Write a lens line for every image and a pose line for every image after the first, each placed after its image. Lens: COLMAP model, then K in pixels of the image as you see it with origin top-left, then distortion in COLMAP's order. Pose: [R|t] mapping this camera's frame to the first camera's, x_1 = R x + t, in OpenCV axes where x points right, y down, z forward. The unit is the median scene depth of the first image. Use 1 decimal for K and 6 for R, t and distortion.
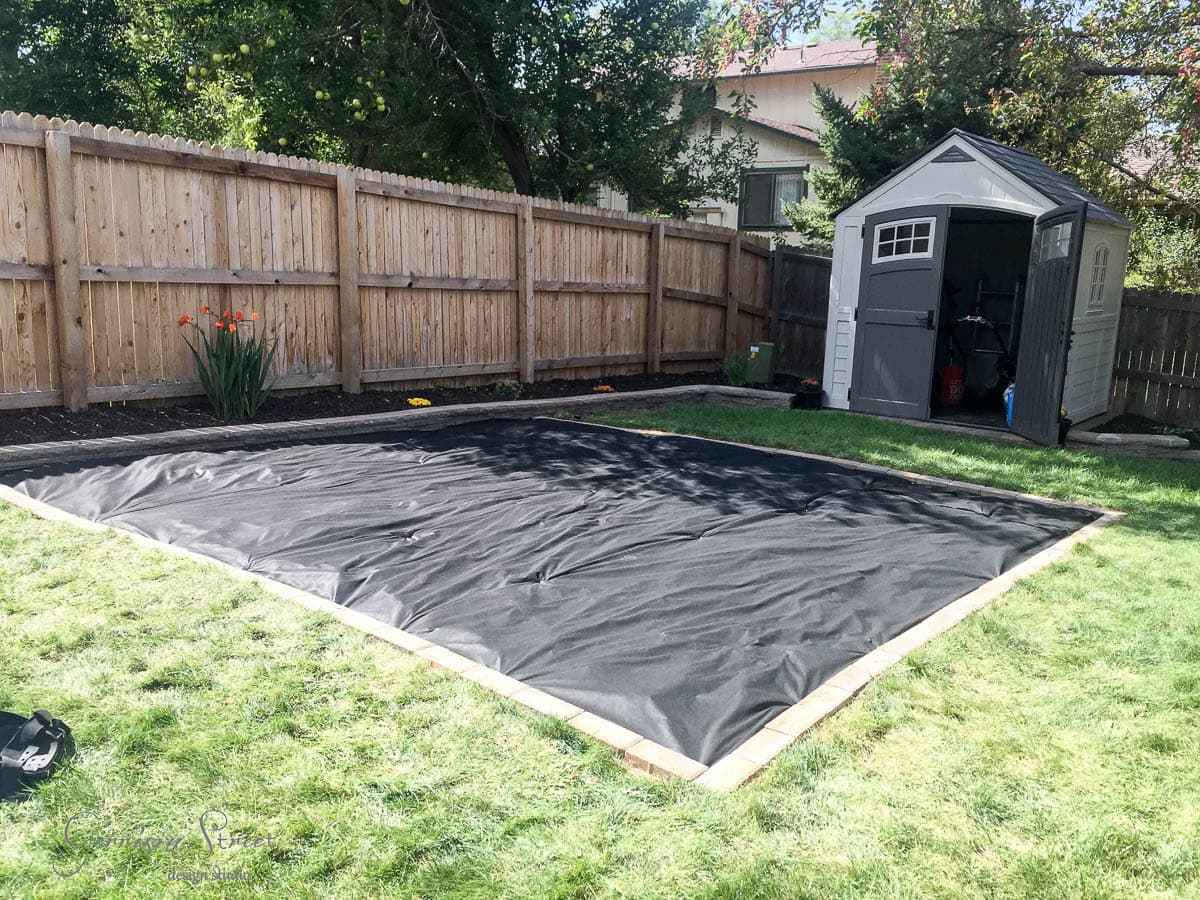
lens RADIAL K [[1030.5, 0, 600.4], [0, 1030.5, 443.1], [0, 0, 1]] dist [0.081107, -0.110282]
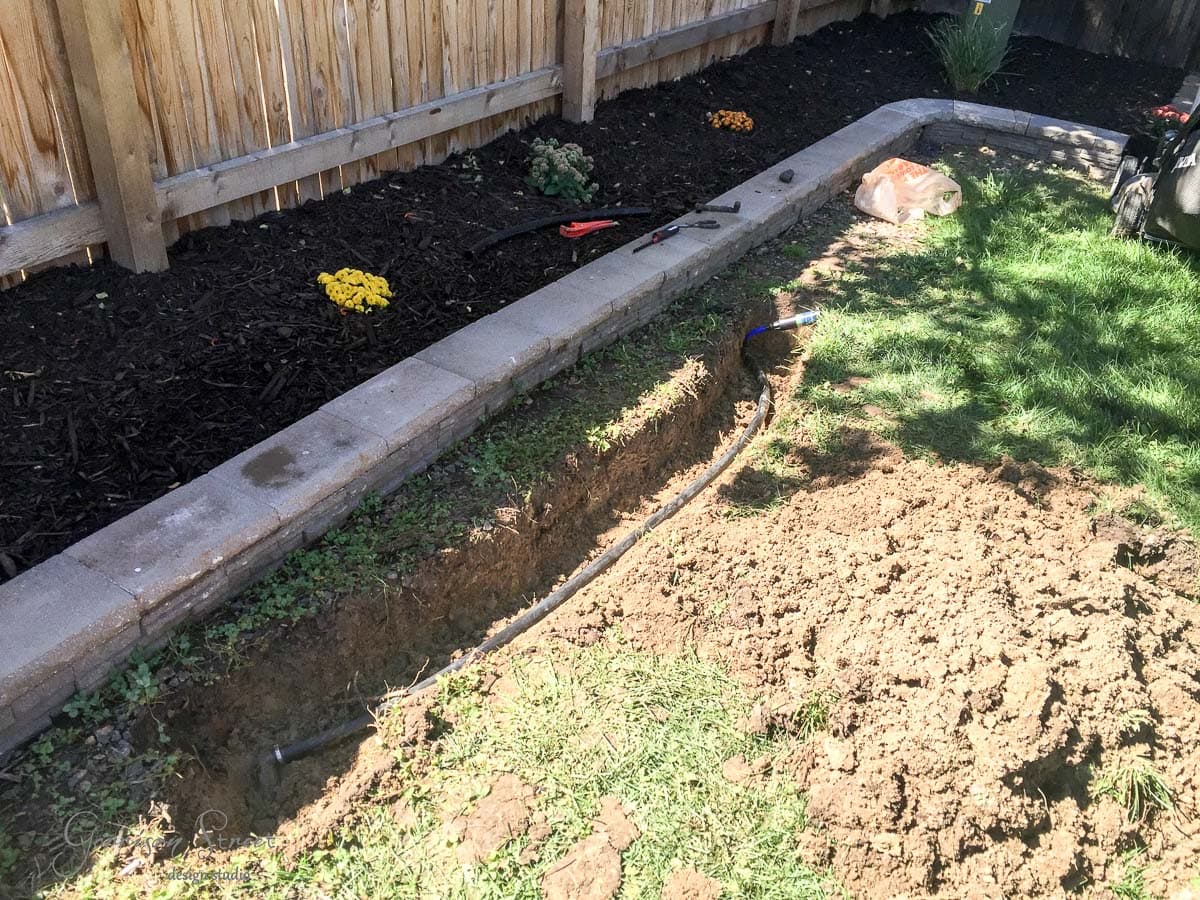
lens RADIAL K [[1030.5, 0, 597.2], [0, 1030.5, 455.4], [0, 0, 1]] dist [0.081107, -0.110282]
pose [[0.994779, -0.019008, 0.100267, -0.120326], [-0.024510, 0.909246, 0.415536, -0.122252], [-0.099065, -0.415824, 0.904033, 0.605019]]
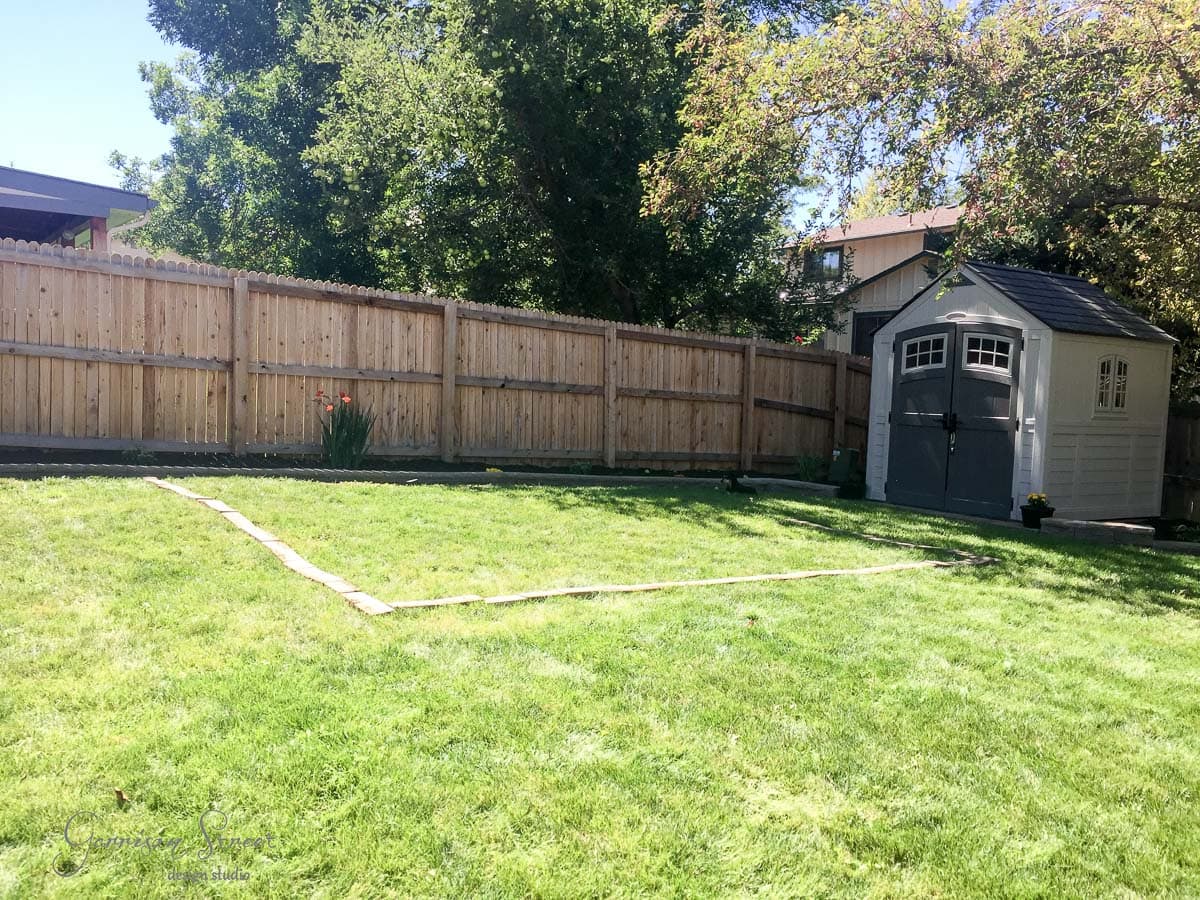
lens RADIAL K [[1030.5, 0, 602.6], [0, 1030.5, 429.9], [0, 0, 1]] dist [0.081107, -0.110282]
pose [[0.950039, 0.015414, -0.311751, 0.334796], [-0.063401, 0.987488, -0.144385, 0.081943], [0.305625, 0.156937, 0.939130, -0.183467]]
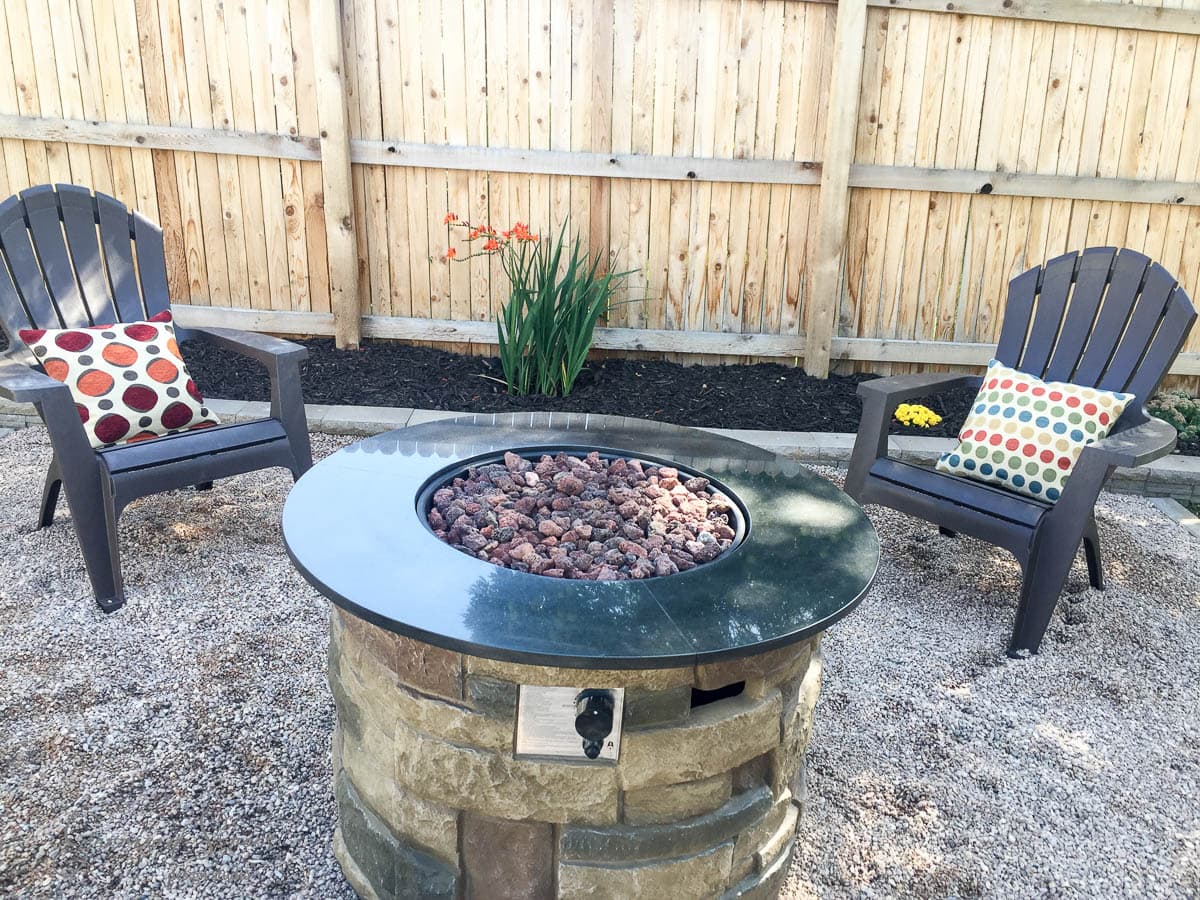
lens RADIAL K [[972.4, 0, 603.4], [0, 972.4, 450.2], [0, 0, 1]] dist [0.079034, -0.099280]
pose [[0.611938, 0.226110, -0.757896, 0.103420], [-0.152977, 0.974005, 0.167067, -0.073412], [0.775970, 0.013706, 0.630621, 0.510201]]
